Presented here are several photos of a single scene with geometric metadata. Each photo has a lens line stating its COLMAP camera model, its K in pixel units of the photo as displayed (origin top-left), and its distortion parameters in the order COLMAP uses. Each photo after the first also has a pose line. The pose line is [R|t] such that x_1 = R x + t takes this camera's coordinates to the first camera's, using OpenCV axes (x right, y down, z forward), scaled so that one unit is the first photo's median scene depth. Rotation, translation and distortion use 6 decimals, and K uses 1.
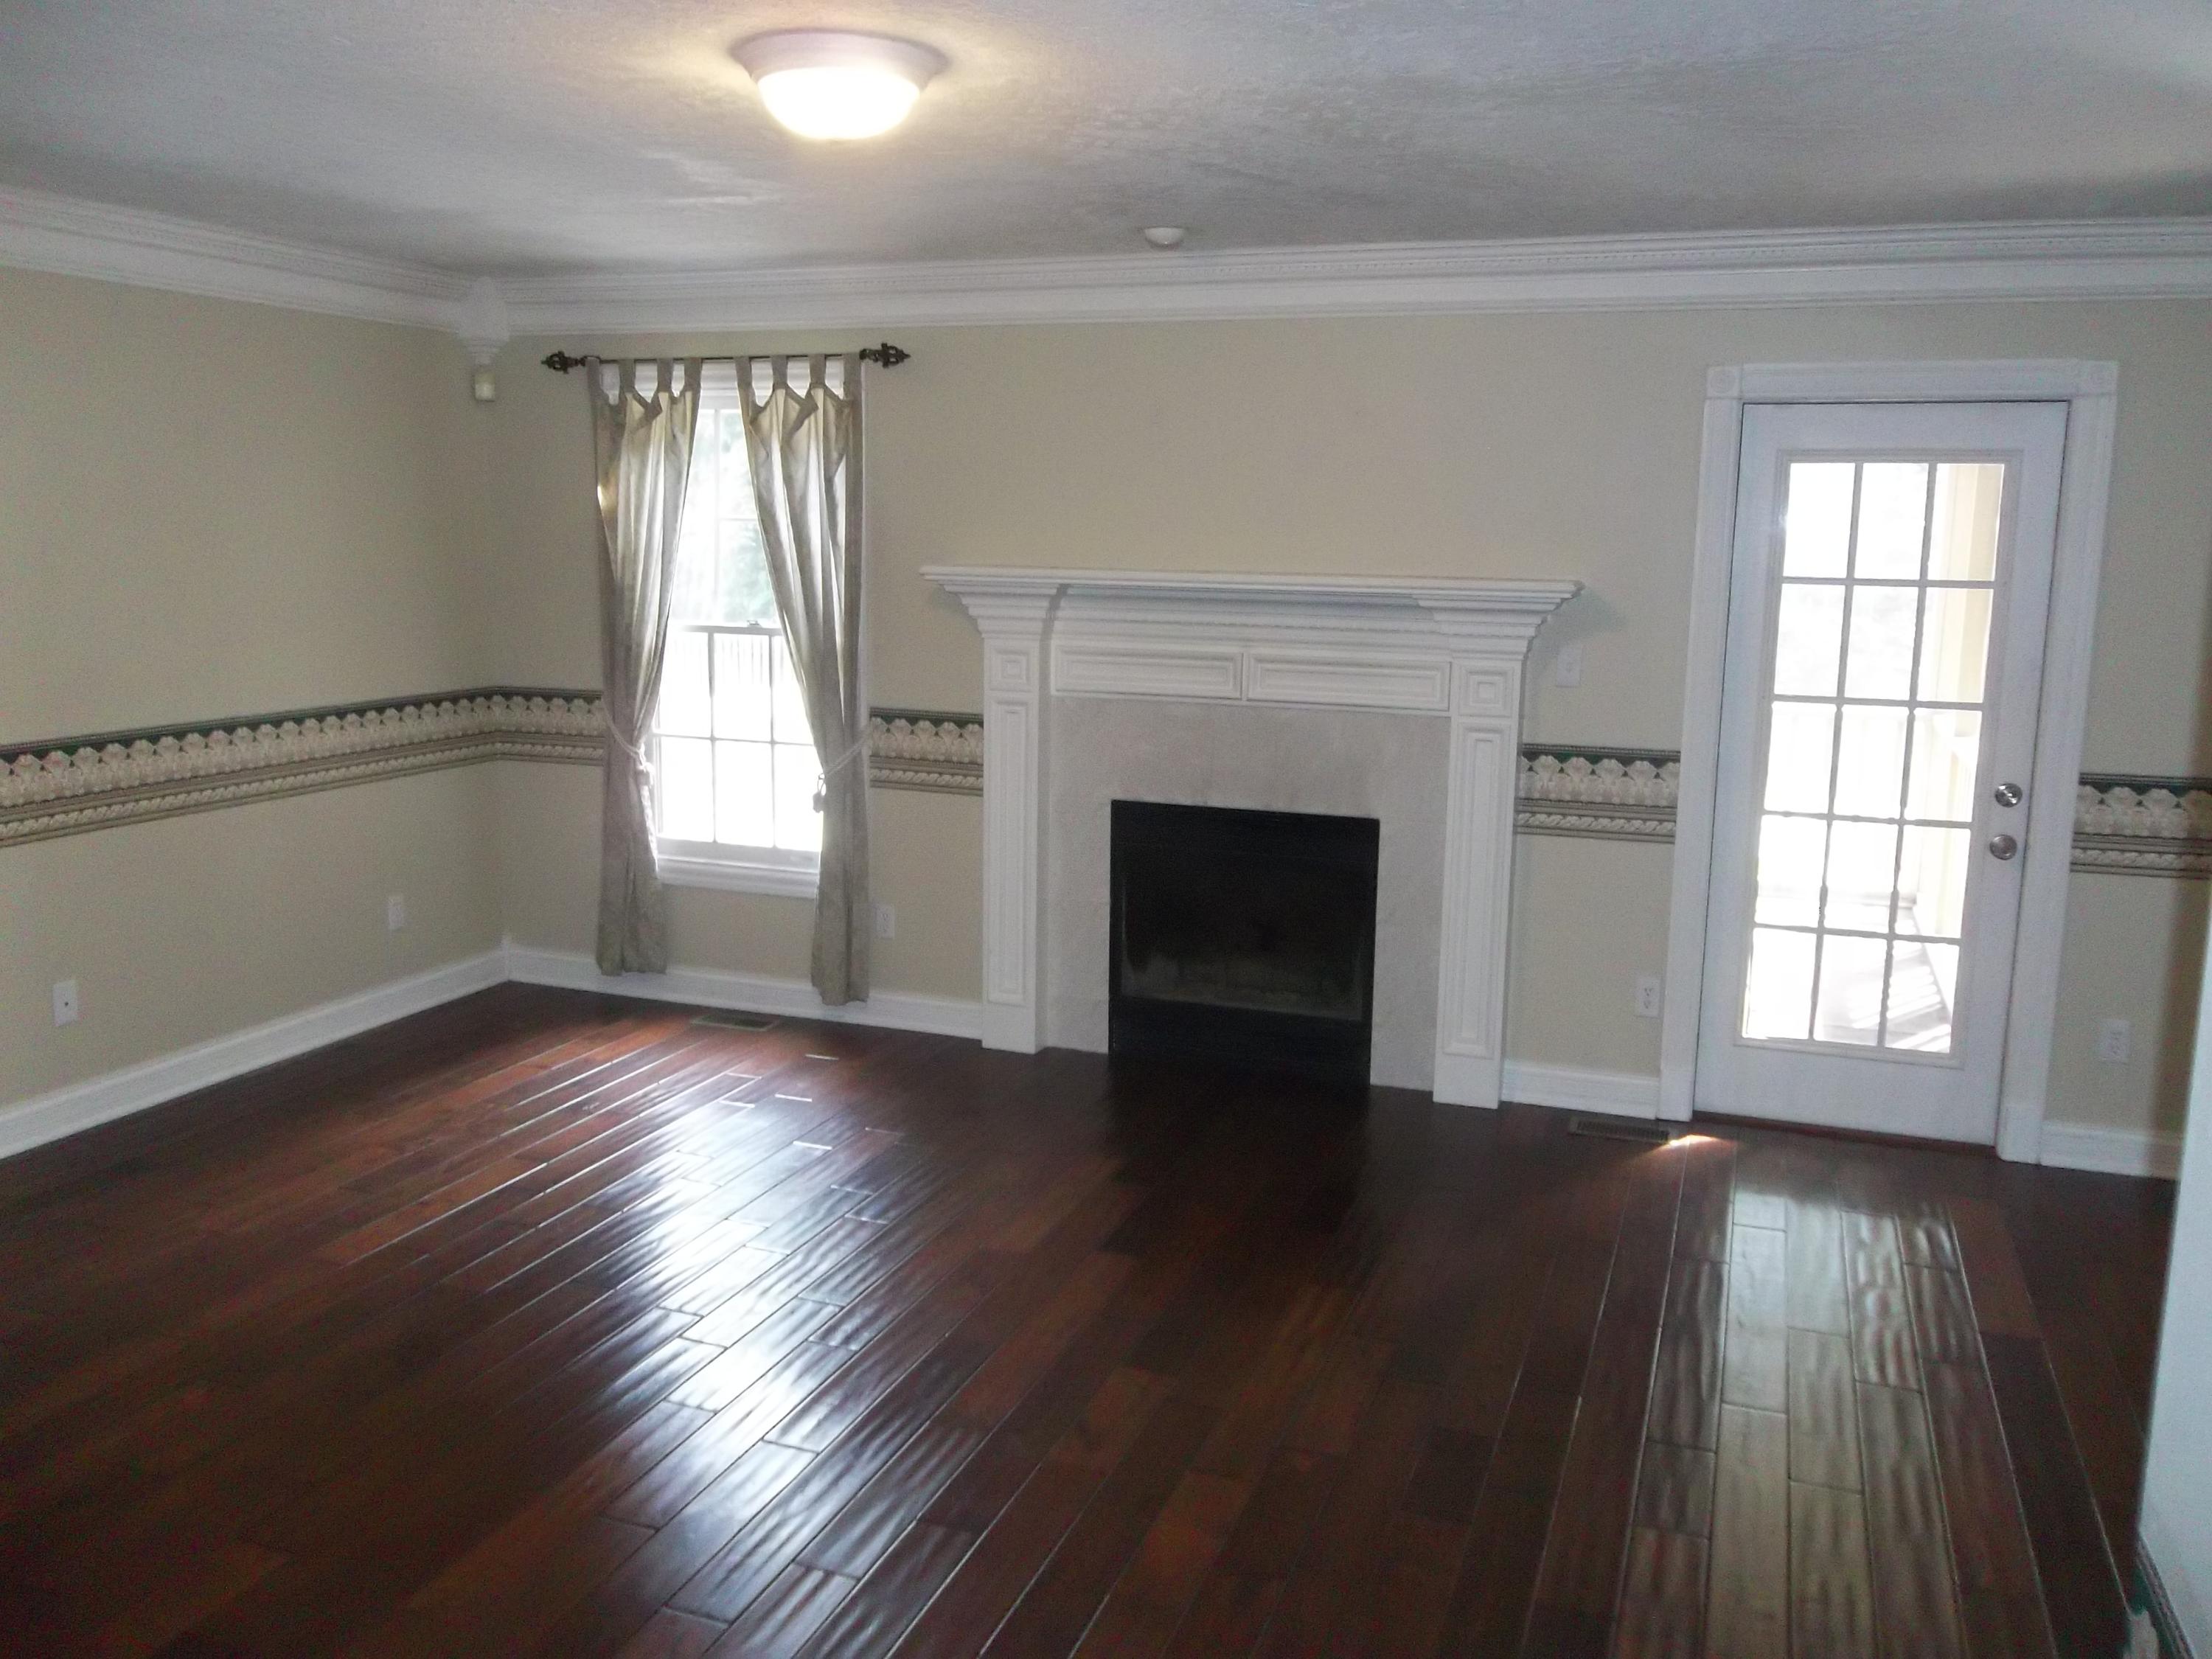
lens RADIAL K [[1743.5, 0, 1109.0], [0, 1743.5, 790.9], [0, 0, 1]] dist [-0.005759, -0.000989]
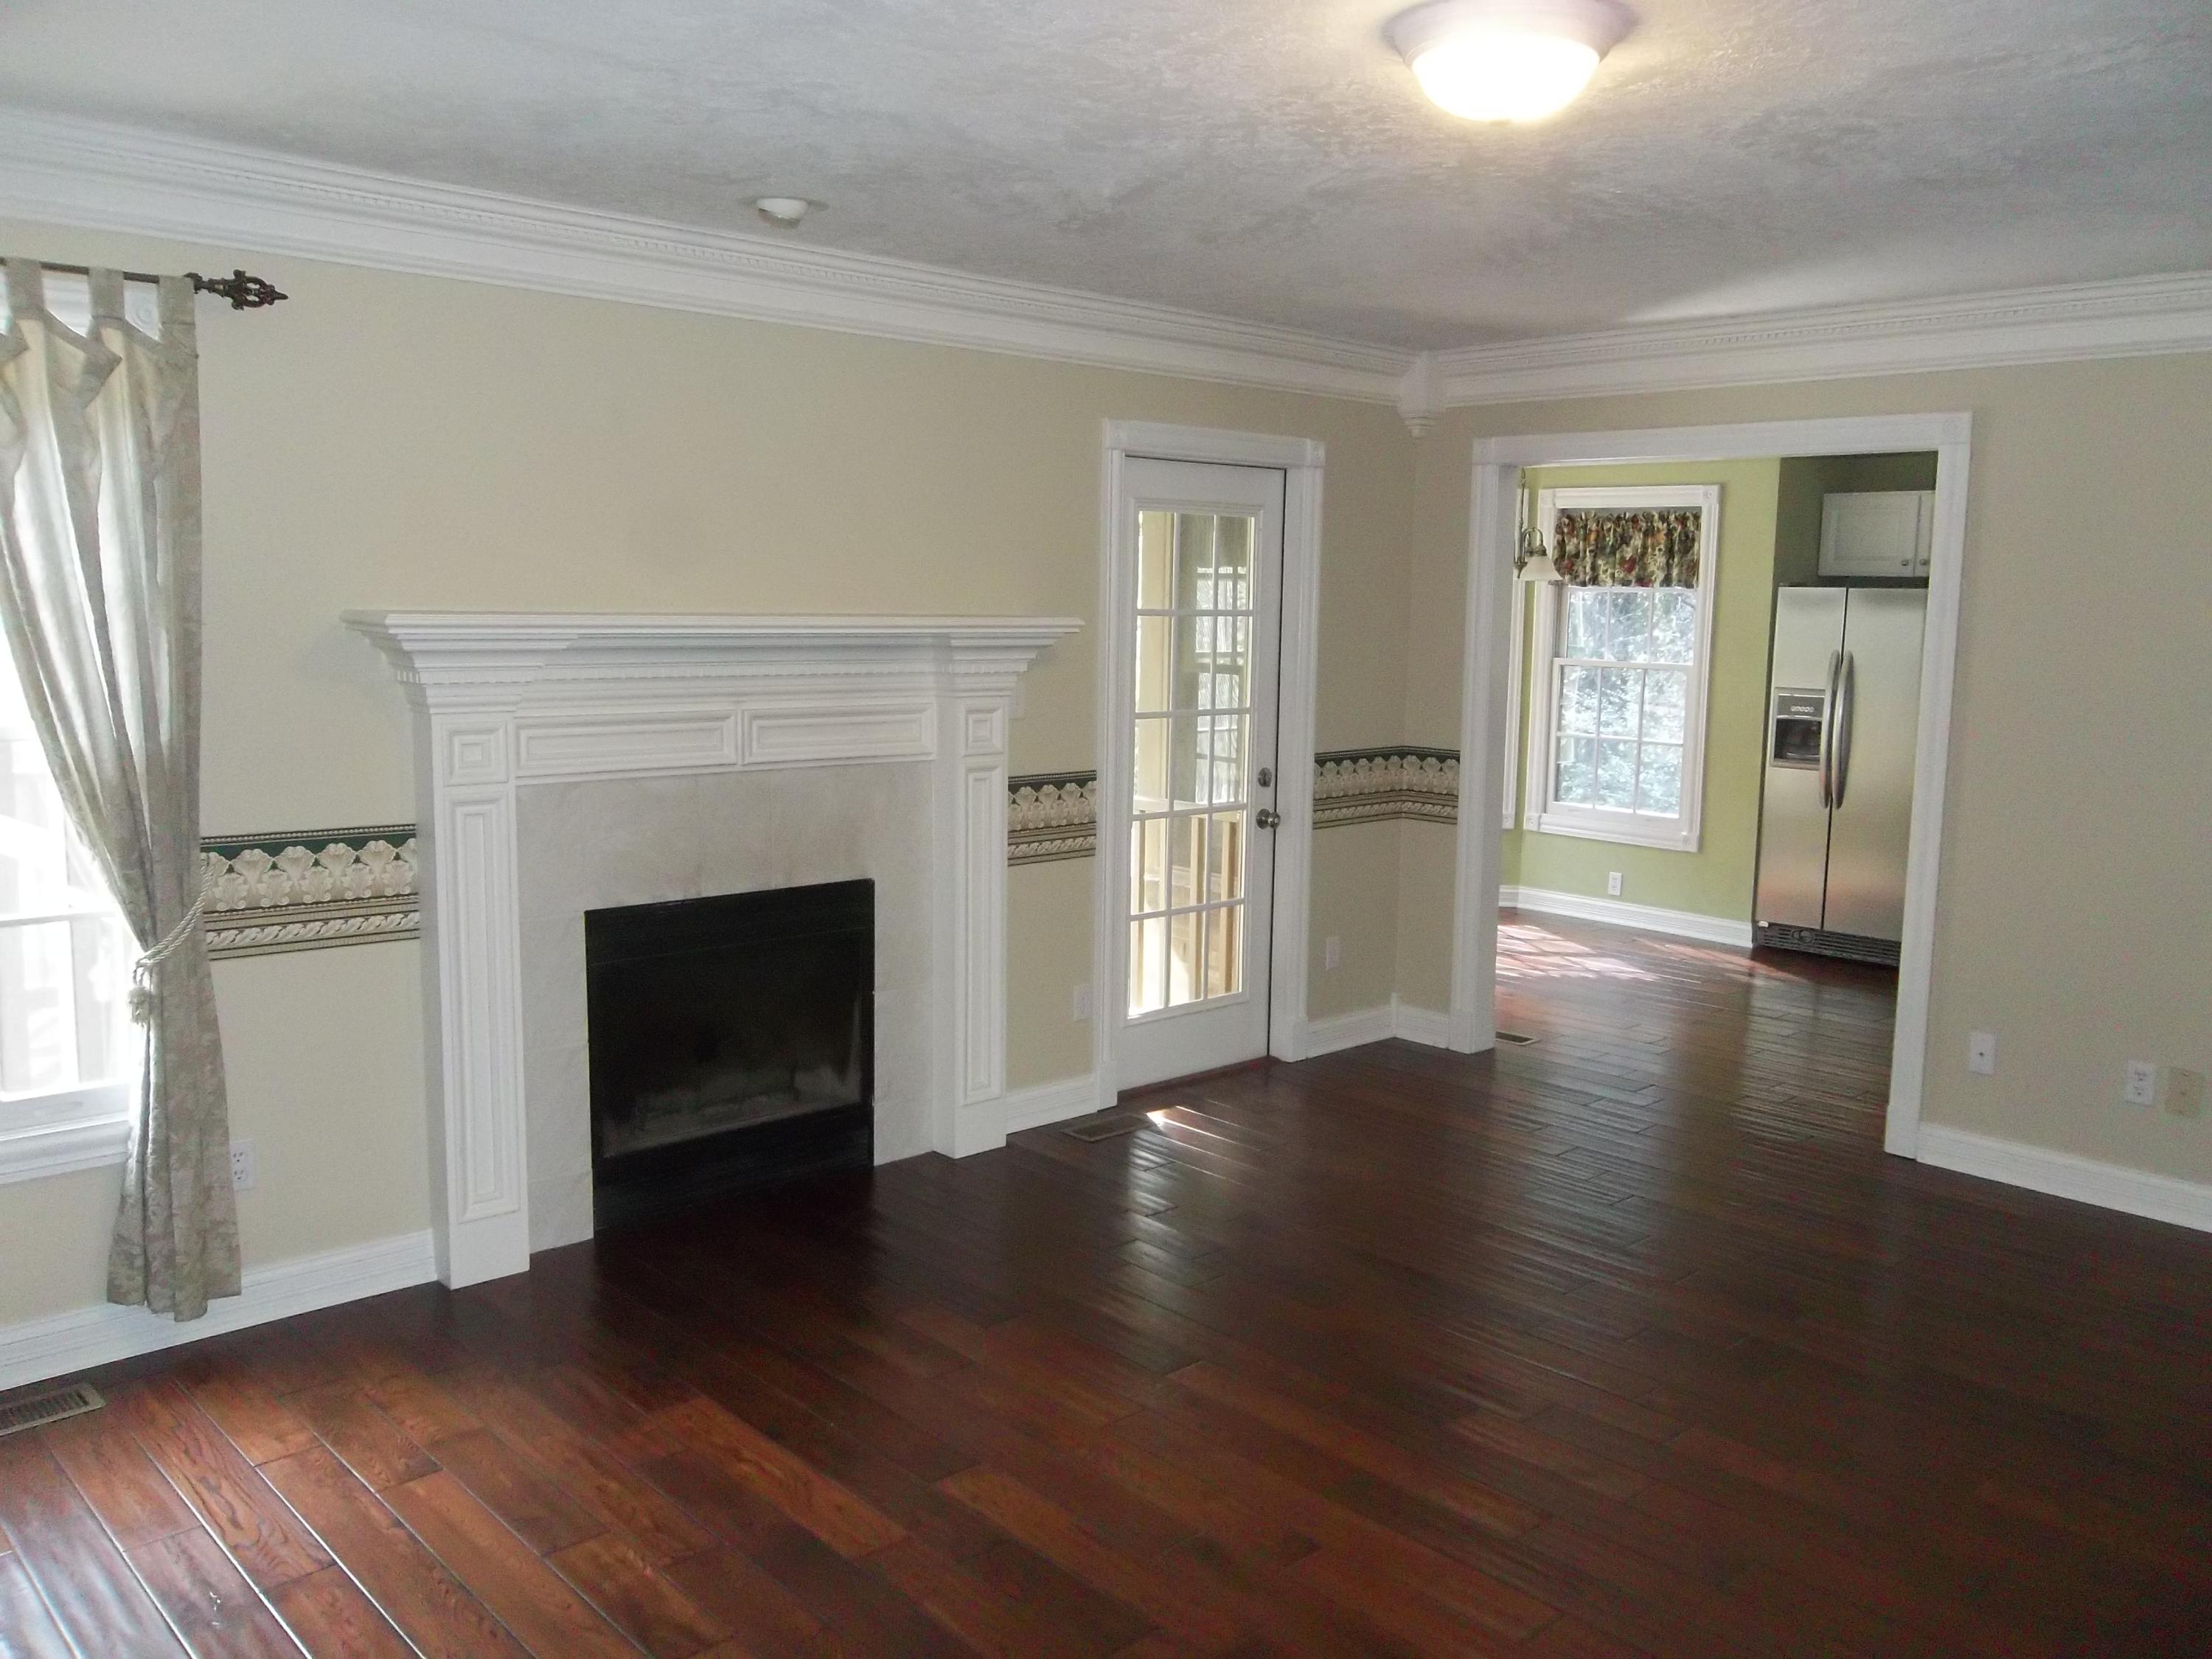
lens RADIAL K [[1806.3, 0, 1106.0], [0, 1806.3, 829.5], [0, 0, 1]] dist [0.004786, 0.001662]
pose [[0.455010, -0.122397, 0.882035, -0.612015], [0.127095, 0.989295, 0.071717, -0.060521], [-0.881370, 0.079470, 0.465695, 0.429566]]
